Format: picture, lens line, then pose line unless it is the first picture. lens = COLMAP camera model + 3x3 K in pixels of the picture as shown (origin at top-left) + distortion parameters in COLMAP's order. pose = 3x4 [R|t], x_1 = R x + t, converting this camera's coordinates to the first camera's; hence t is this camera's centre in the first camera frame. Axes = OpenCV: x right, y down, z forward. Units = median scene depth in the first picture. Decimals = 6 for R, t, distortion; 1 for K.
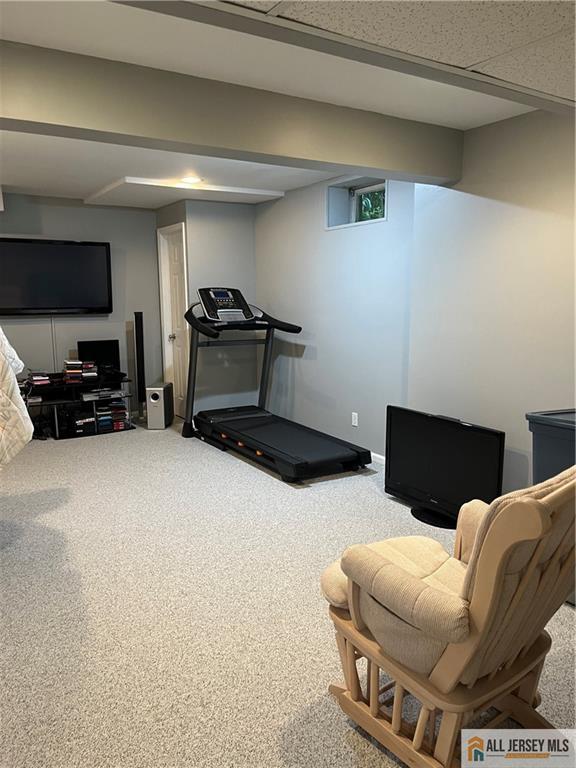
lens RADIAL K [[569.7, 0, 288.0], [0, 569.7, 384.0], [0, 0, 1]] dist [0.009286, -0.007975]
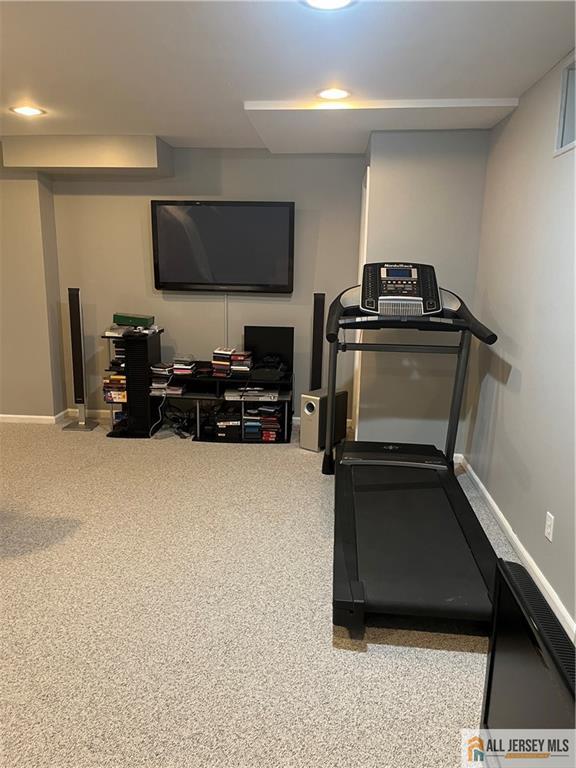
lens RADIAL K [[569.7, 0, 288.0], [0, 569.7, 384.0], [0, 0, 1]] dist [0.009286, -0.007975]
pose [[0.796107, 0.140650, -0.588584, 0.186154], [-0.112470, 0.990059, 0.084463, -0.070566], [0.594612, -0.001044, 0.804012, 0.390188]]
